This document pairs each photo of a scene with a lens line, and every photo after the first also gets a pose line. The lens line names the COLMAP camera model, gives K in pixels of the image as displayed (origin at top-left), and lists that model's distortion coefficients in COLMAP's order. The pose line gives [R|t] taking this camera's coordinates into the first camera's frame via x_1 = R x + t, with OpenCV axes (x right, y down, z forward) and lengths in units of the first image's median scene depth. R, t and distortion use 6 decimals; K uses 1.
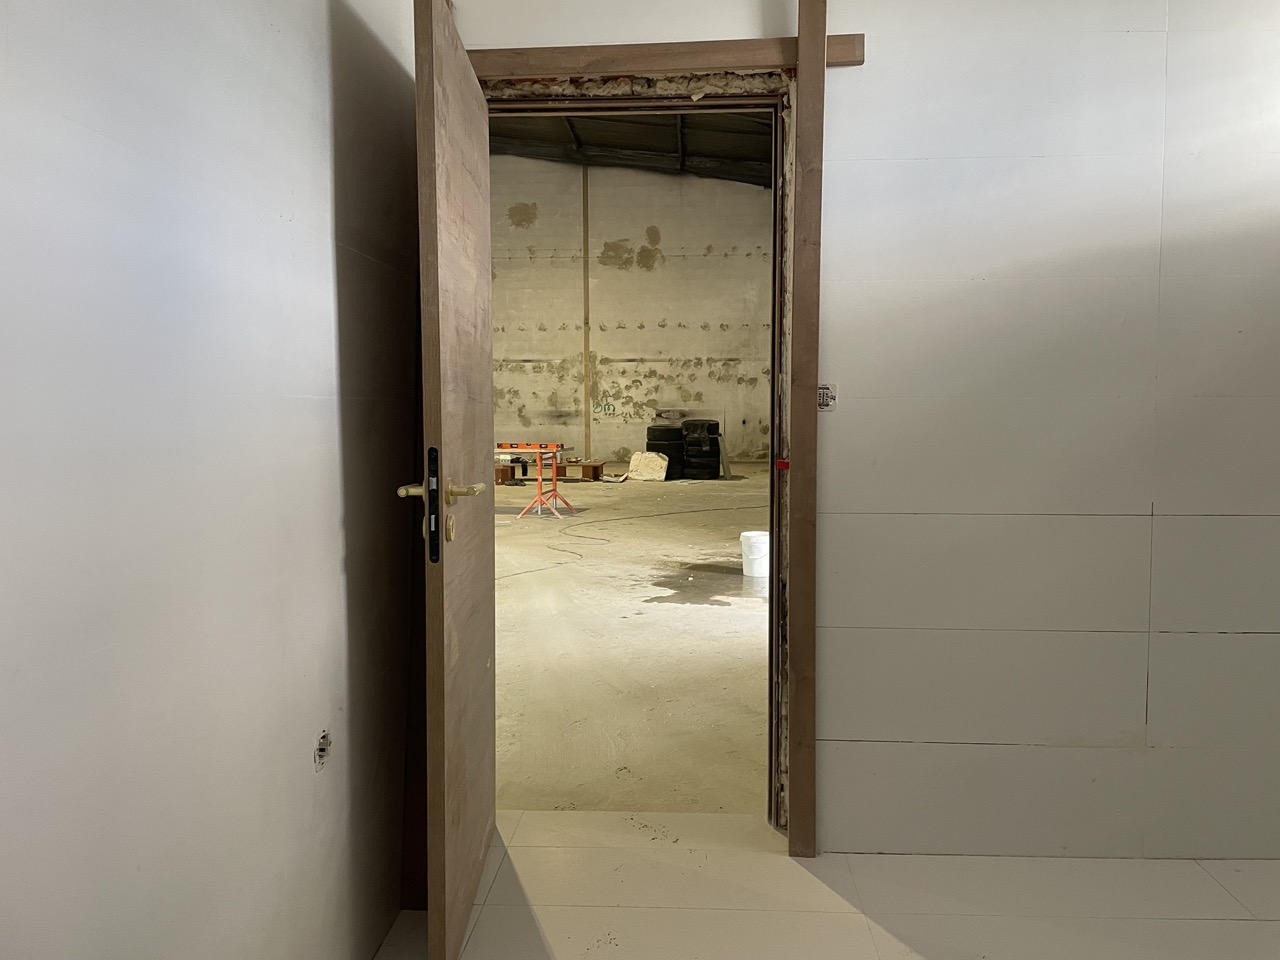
lens RADIAL K [[946.2, 0, 641.2], [0, 946.2, 471.9], [0, 0, 1]] dist [0.092712, -0.109578]
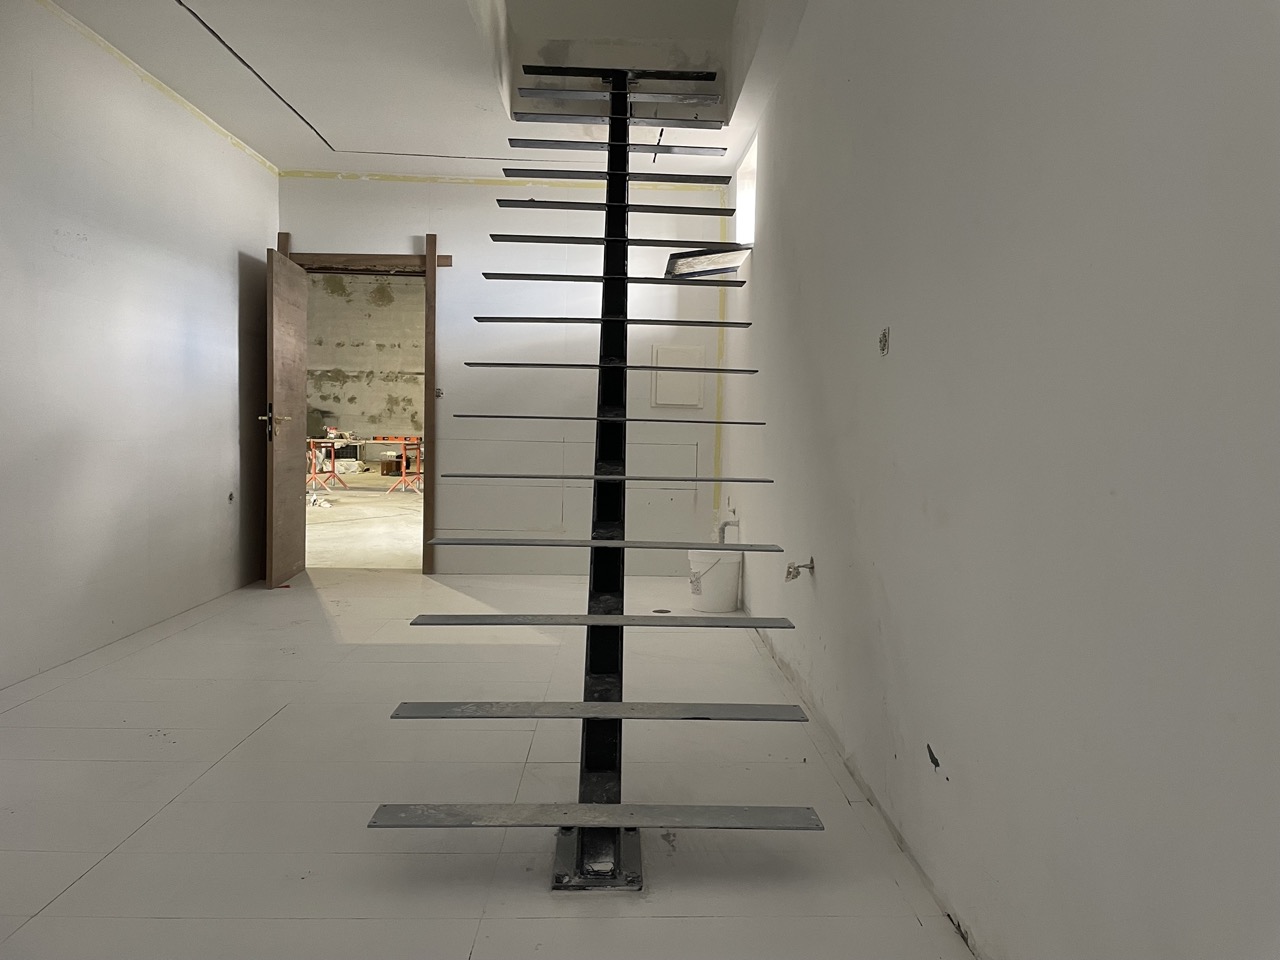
lens RADIAL K [[946.2, 0, 641.2], [0, 946.2, 471.9], [0, 0, 1]] dist [0.092712, -0.109578]
pose [[0.996668, 0.016696, 0.079837, 0.562302], [-0.015353, 0.999731, -0.017401, 0.178650], [-0.080106, 0.016117, 0.996656, -1.666759]]
